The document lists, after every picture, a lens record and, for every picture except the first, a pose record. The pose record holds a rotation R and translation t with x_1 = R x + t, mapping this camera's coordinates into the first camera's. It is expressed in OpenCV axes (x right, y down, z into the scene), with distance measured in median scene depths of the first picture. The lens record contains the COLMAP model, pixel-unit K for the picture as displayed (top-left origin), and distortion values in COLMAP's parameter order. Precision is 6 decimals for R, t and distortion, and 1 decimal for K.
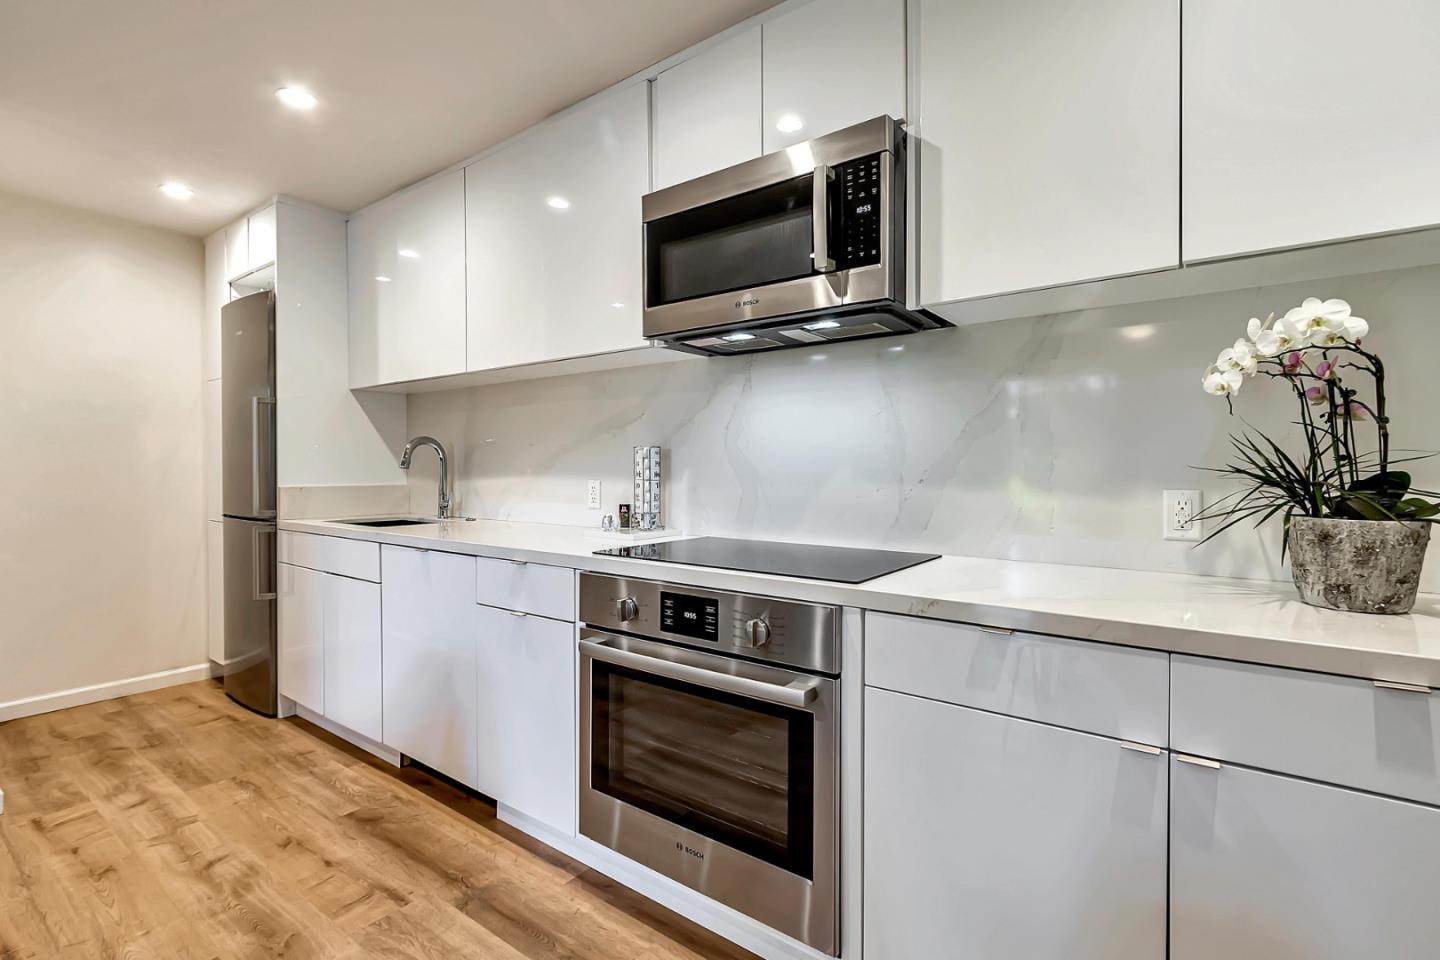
lens RADIAL K [[664.1, 0, 720.0], [0, 664.1, 480.0], [0, 0, 1]] dist [0.015465, -0.000049]
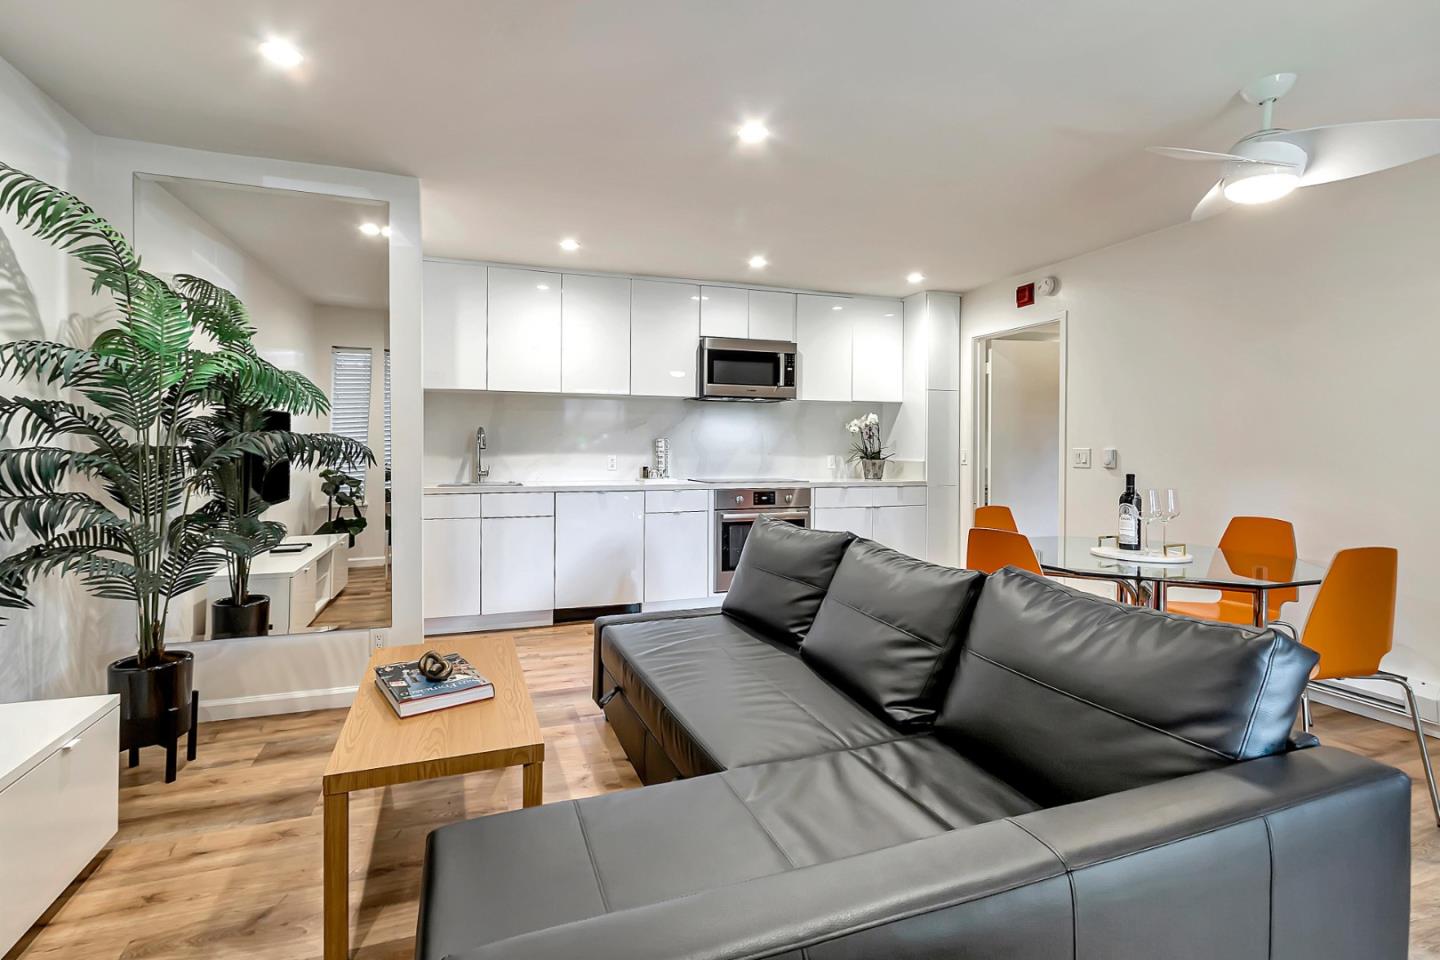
lens RADIAL K [[665.7, 0, 713.4], [0, 665.7, 456.8], [0, 0, 1]] dist [-0.001441, -0.000075]
pose [[0.524155, -0.003271, 0.851616, -1.453404], [0.015048, 0.999872, -0.005421, 0.017142], [-0.851490, 0.015657, 0.524138, -0.200560]]
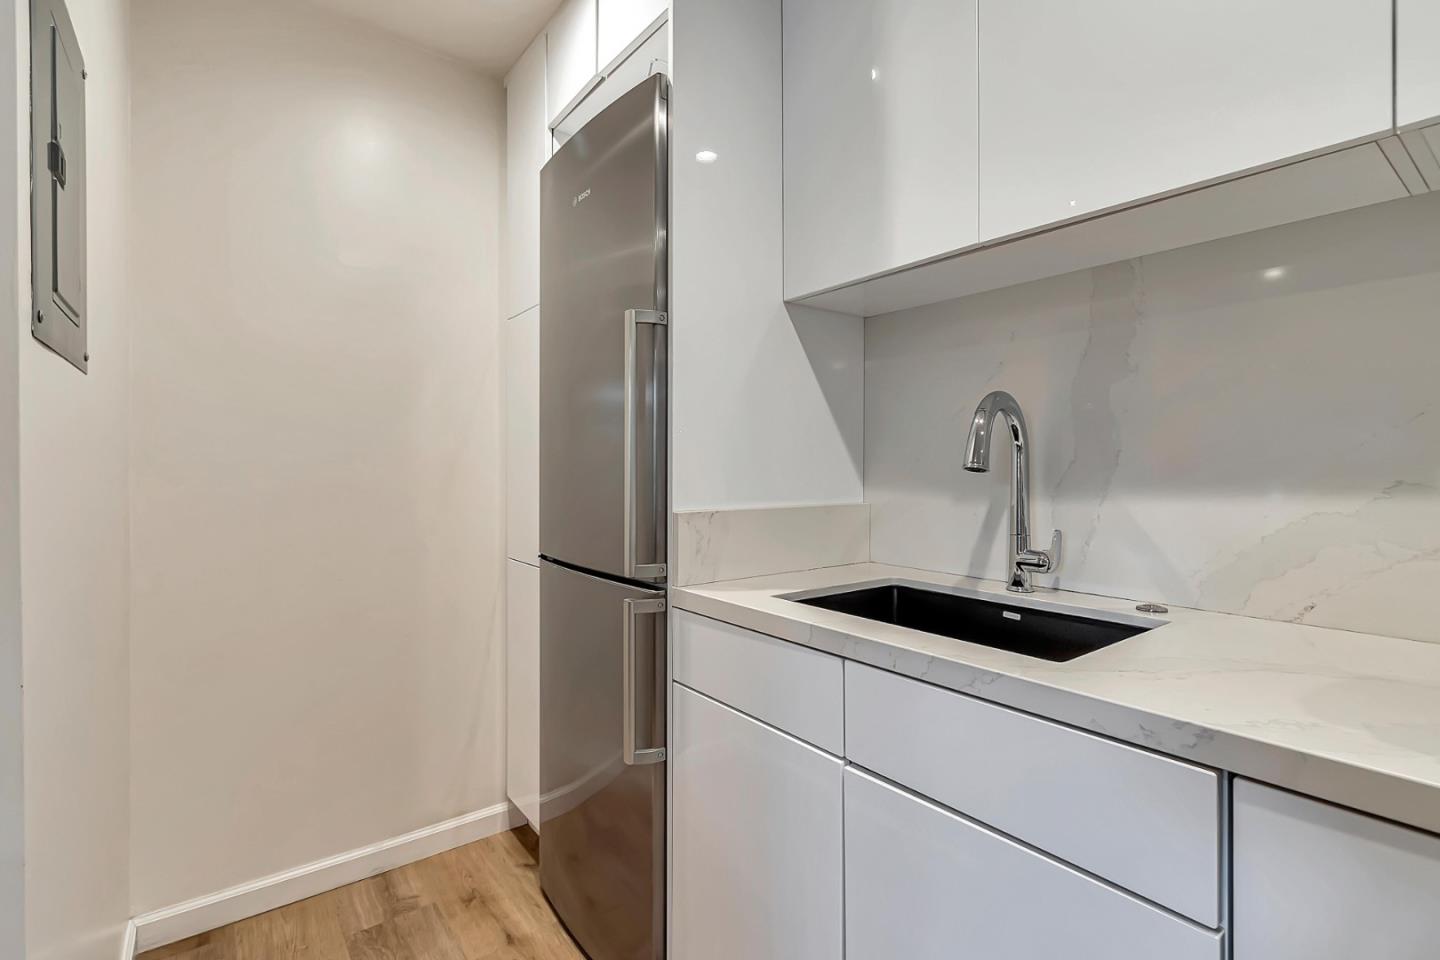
lens RADIAL K [[665.7, 0, 713.4], [0, 665.7, 456.8], [0, 0, 1]] dist [-0.001441, -0.000075]
pose [[0.964071, -0.003240, -0.265626, -0.515693], [-0.001508, 0.999843, -0.017668, -0.018785], [0.265641, 0.017434, 0.963914, 0.578454]]
